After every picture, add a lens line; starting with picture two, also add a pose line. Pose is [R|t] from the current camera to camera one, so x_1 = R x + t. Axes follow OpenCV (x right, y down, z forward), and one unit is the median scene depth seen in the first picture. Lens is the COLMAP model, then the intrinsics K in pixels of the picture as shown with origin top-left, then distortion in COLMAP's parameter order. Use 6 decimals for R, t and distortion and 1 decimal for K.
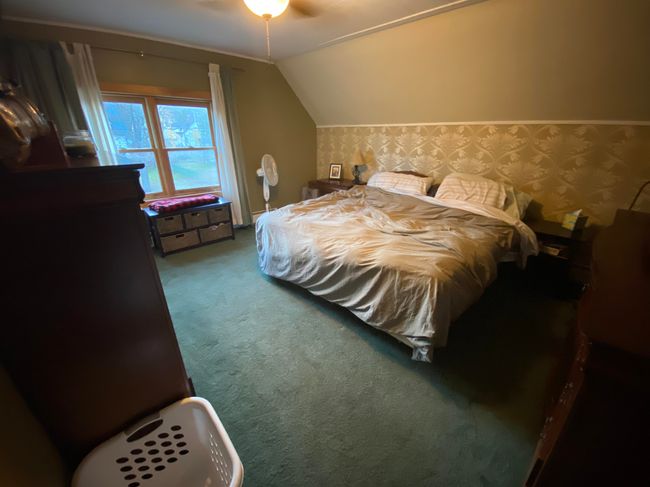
lens RADIAL K [[264.3, 0, 323.3], [0, 264.3, 245.8], [0, 0, 1]] dist [0.024731, -0.019201]
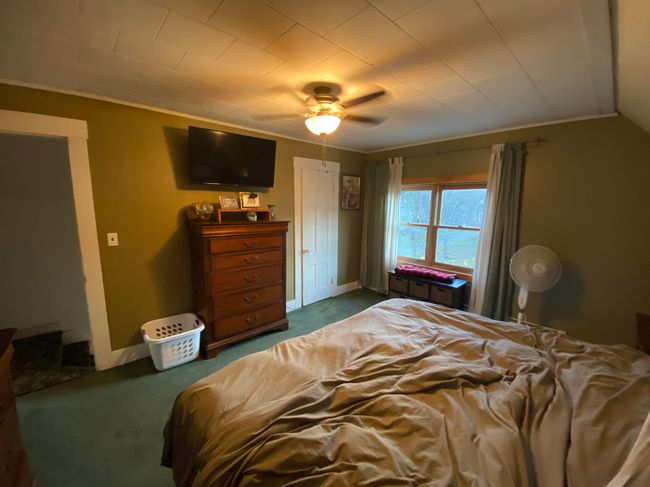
lens RADIAL K [[264.3, 0, 323.3], [0, 264.3, 245.8], [0, 0, 1]] dist [0.024731, -0.019201]
pose [[0.004962, 0.156247, -0.987706, 0.569554], [-0.403763, 0.903938, 0.140967, -0.272298], [0.914850, 0.398100, 0.067572, 0.561429]]
